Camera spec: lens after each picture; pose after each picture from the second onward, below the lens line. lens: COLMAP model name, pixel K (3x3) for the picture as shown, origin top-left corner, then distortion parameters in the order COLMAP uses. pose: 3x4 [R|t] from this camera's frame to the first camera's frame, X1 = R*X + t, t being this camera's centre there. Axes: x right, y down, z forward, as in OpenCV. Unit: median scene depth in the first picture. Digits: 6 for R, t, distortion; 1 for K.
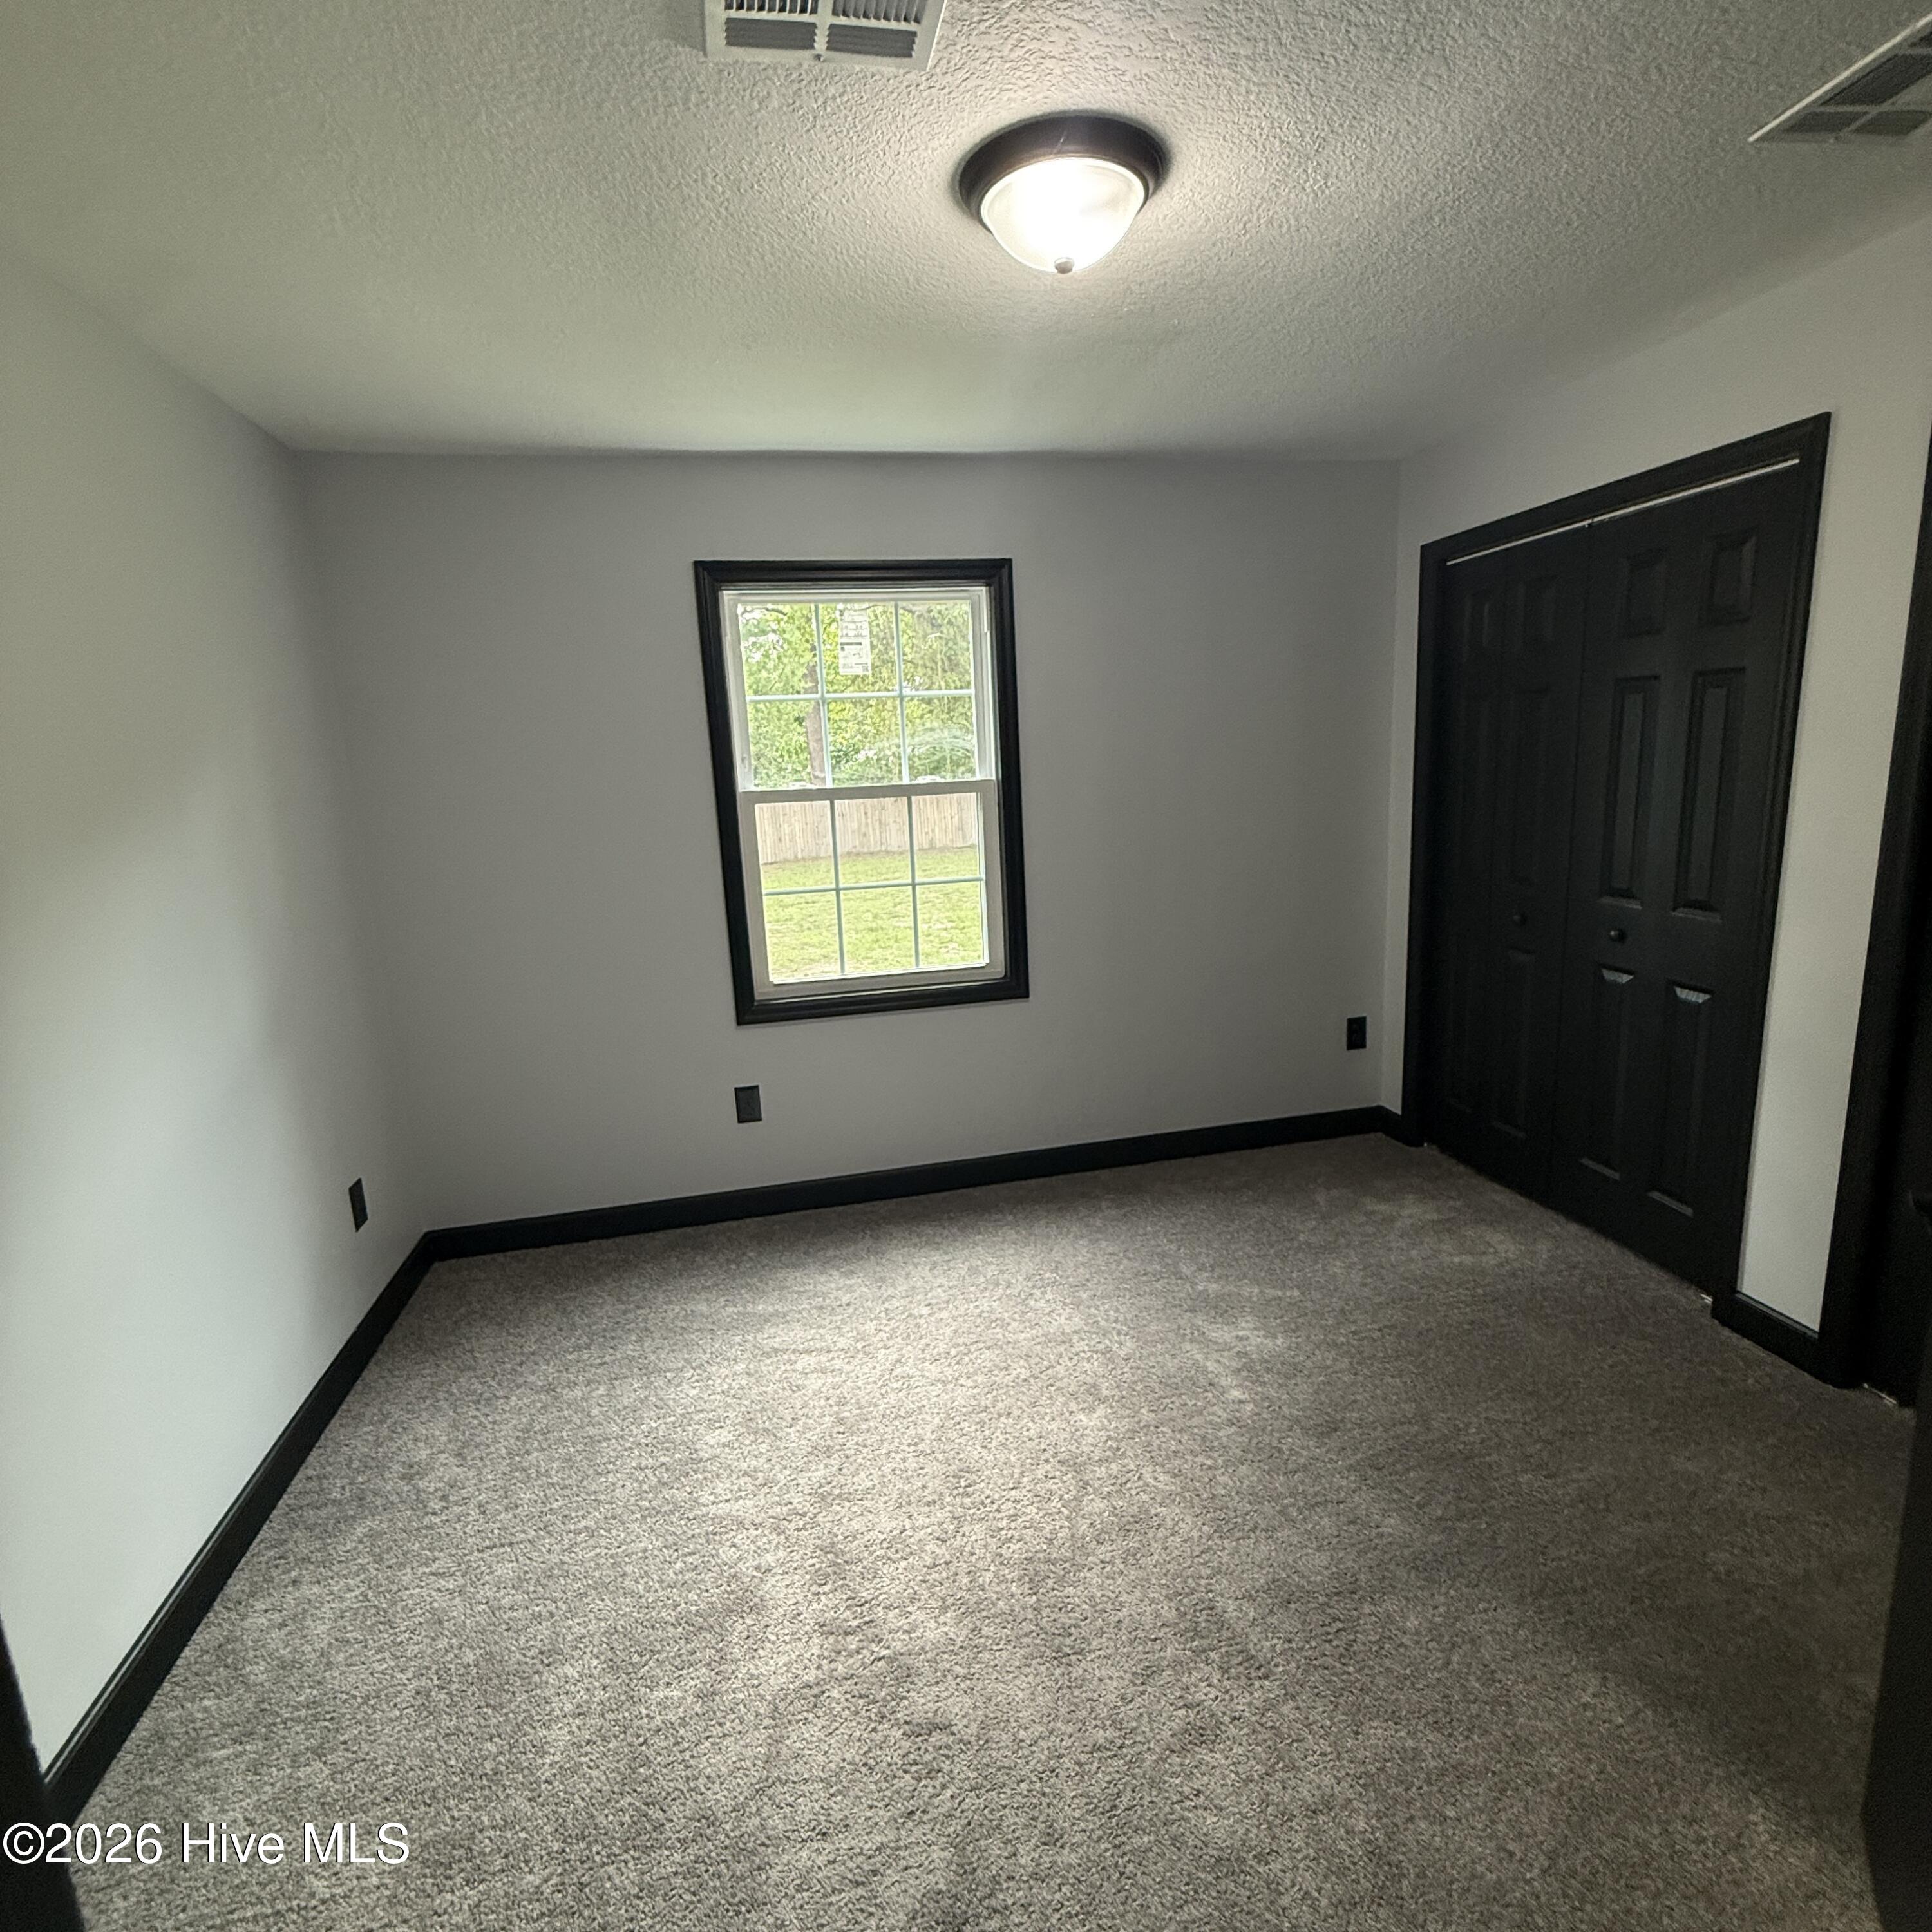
lens RADIAL K [[1024.2, 0, 966.0], [0, 1024.2, 966.0], [0, 0, 1]] dist [0.001593, 0.000654]
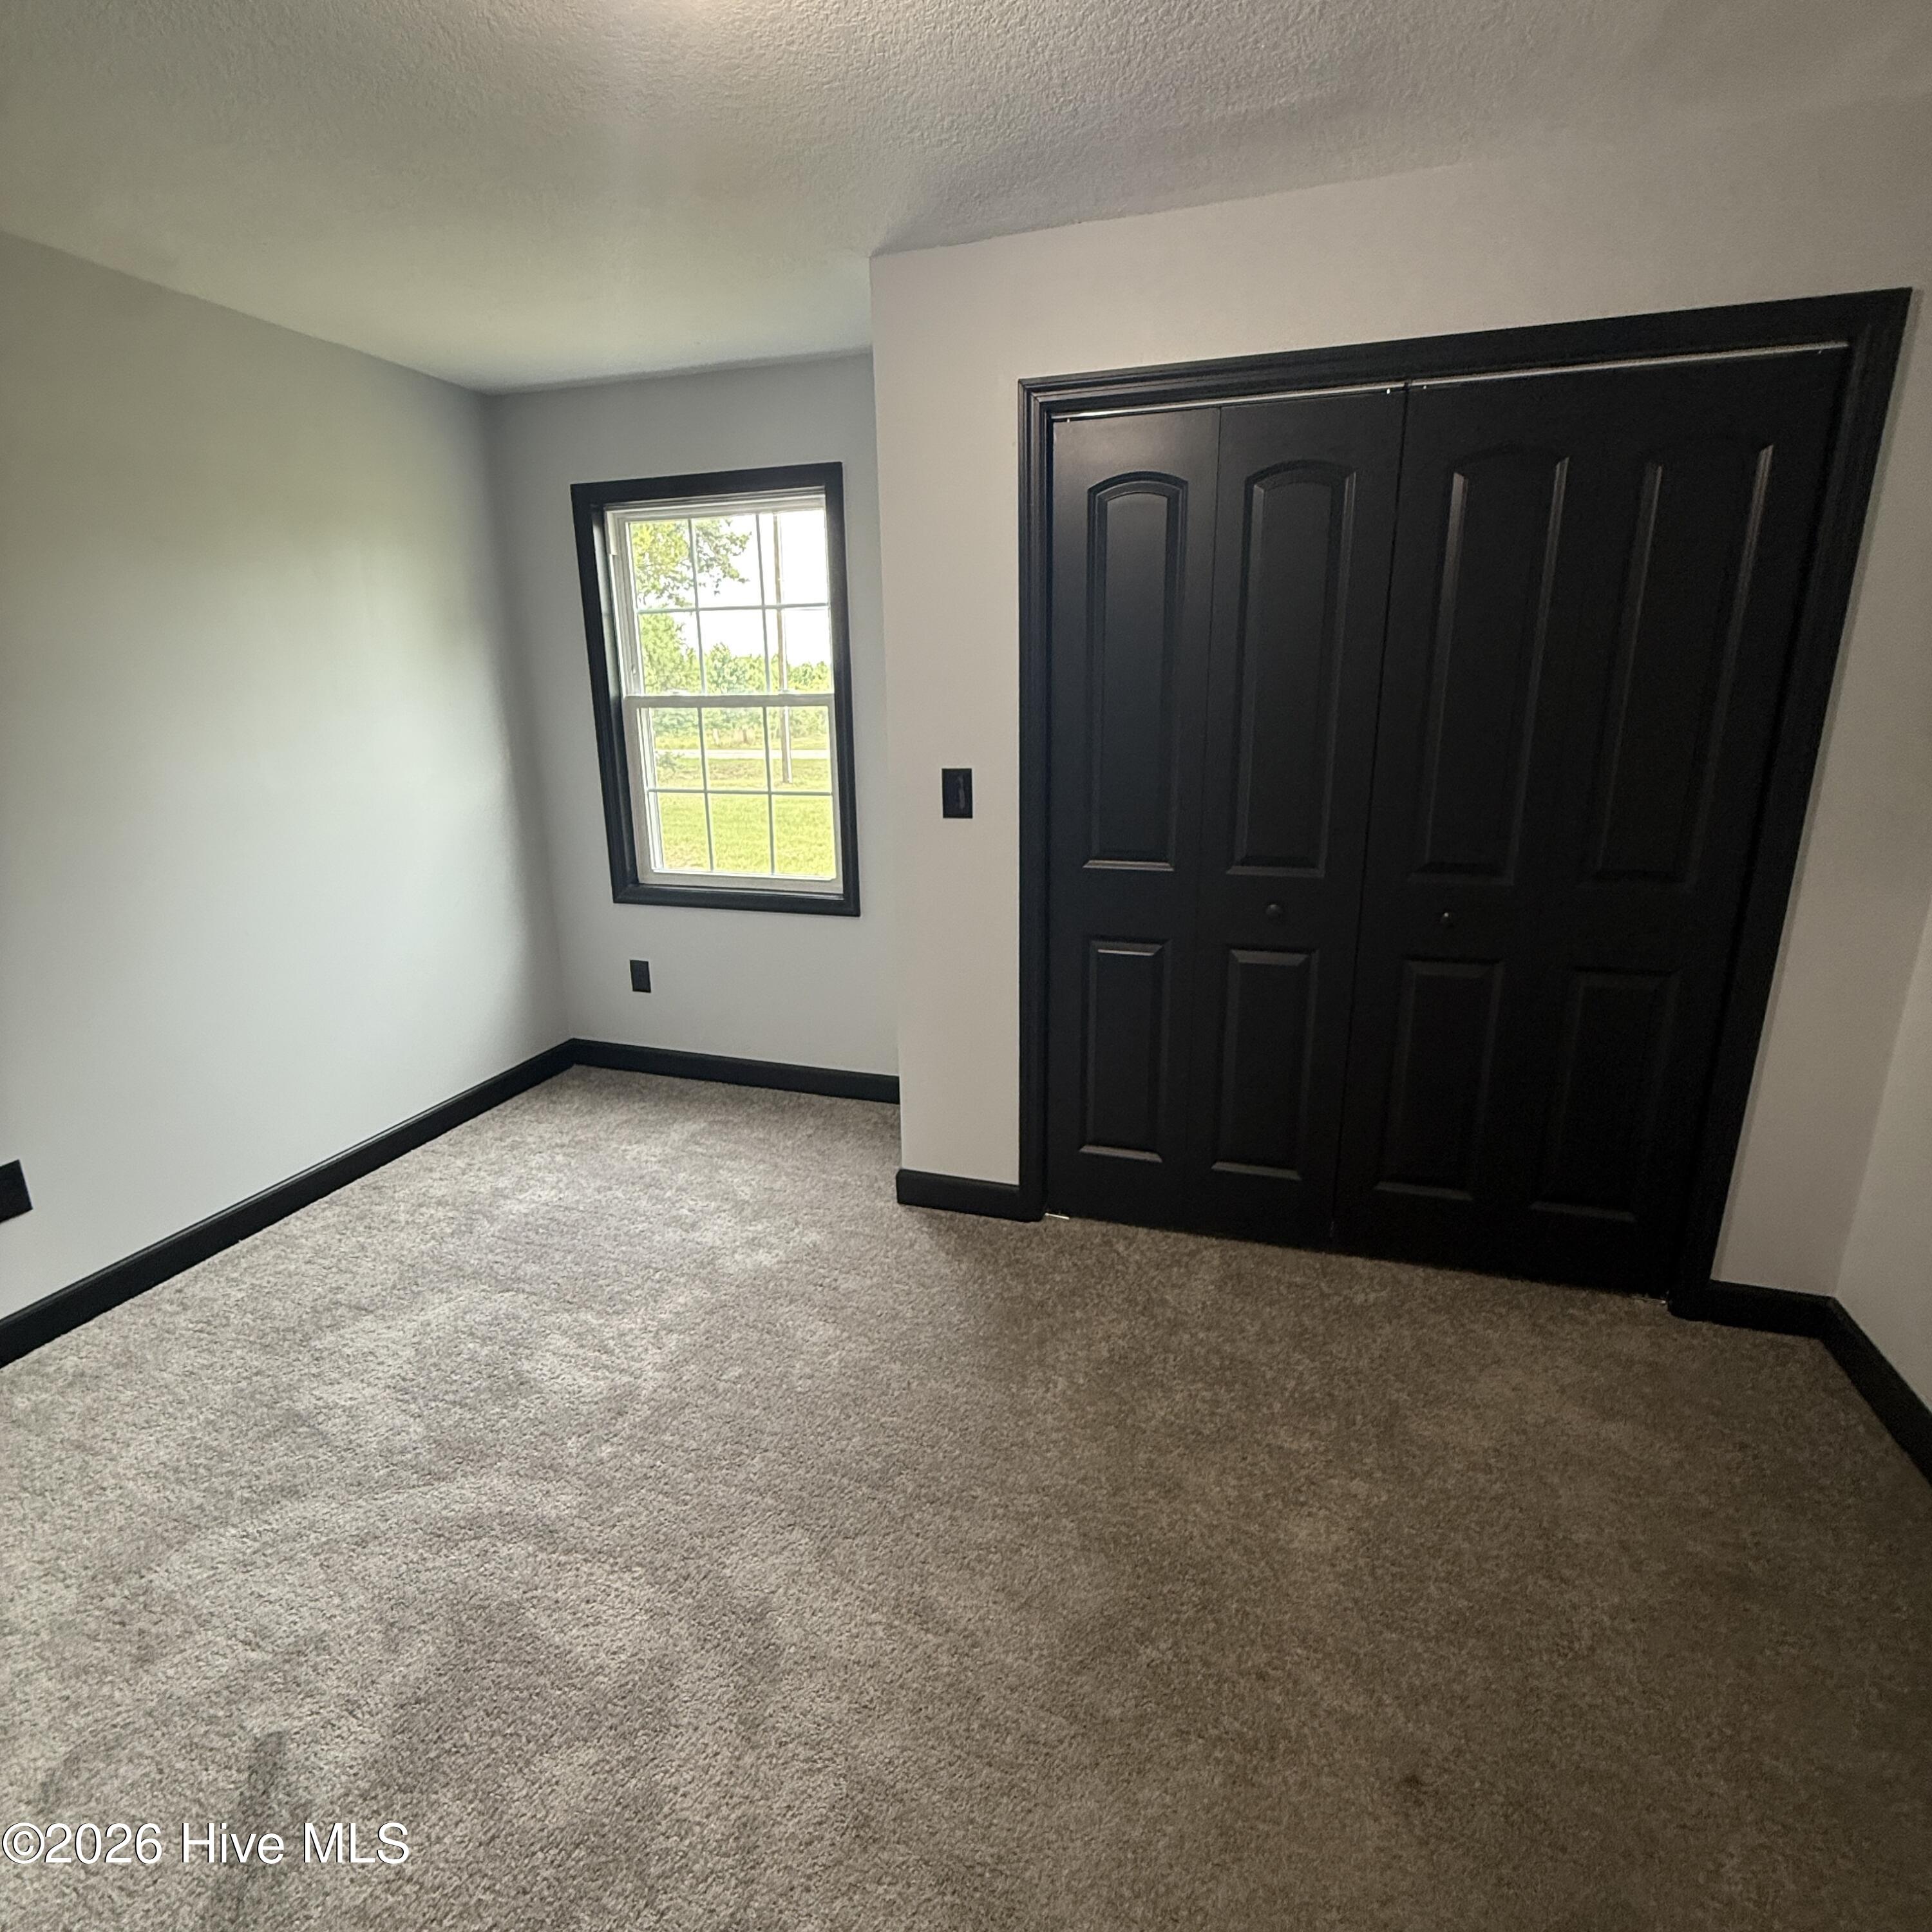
lens RADIAL K [[1024.2, 0, 966.0], [0, 1024.2, 966.0], [0, 0, 1]] dist [0.001593, 0.000654]
pose [[0.871106, 0.162779, -0.463332, 0.632527], [-0.120064, 0.985429, 0.120473, -0.056493], [0.476192, -0.049316, 0.877957, 0.172525]]
